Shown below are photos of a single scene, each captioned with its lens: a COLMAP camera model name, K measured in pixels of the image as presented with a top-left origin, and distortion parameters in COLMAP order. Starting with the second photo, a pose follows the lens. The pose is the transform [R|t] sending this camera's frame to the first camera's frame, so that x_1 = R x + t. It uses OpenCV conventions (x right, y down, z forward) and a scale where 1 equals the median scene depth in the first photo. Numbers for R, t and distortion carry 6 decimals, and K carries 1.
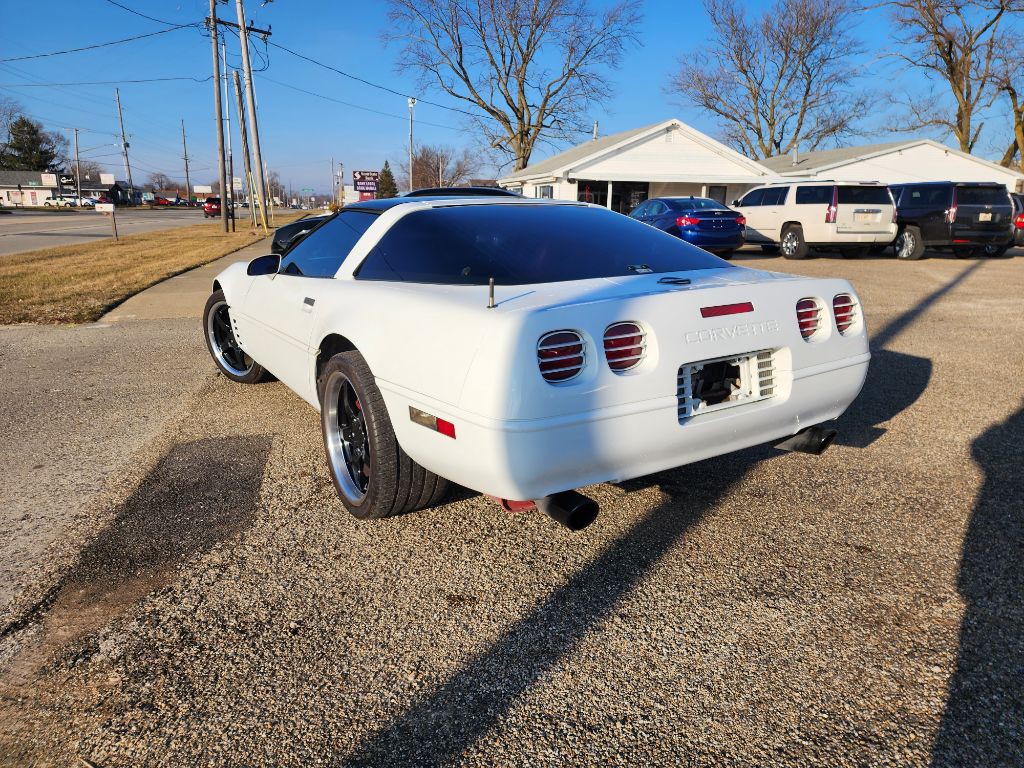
lens RADIAL K [[679.4, 0, 518.0], [0, 679.4, 380.6], [0, 0, 1]] dist [0.080414, -0.072726]
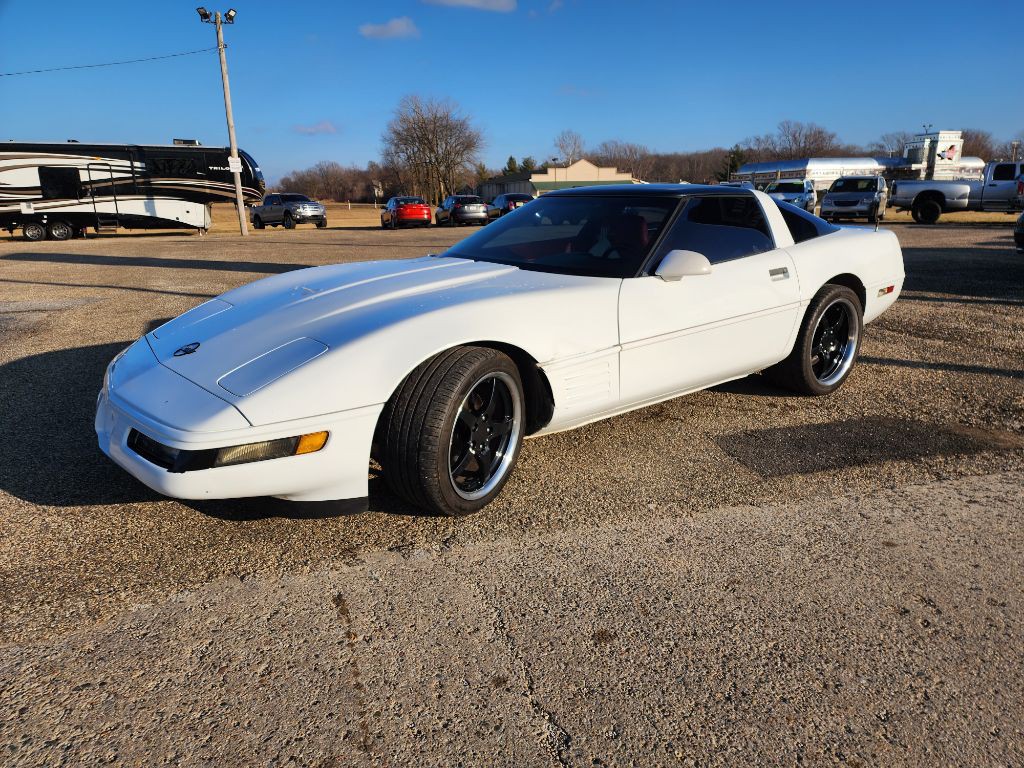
lens RADIAL K [[681.8, 0, 523.8], [0, 681.8, 390.5], [0, 0, 1]] dist [0.082786, -0.074802]
pose [[-0.106073, -0.277556, 0.954836, -0.124811], [0.260580, 0.918935, 0.296068, -0.033783], [-0.959607, 0.280216, -0.025149, 0.129341]]
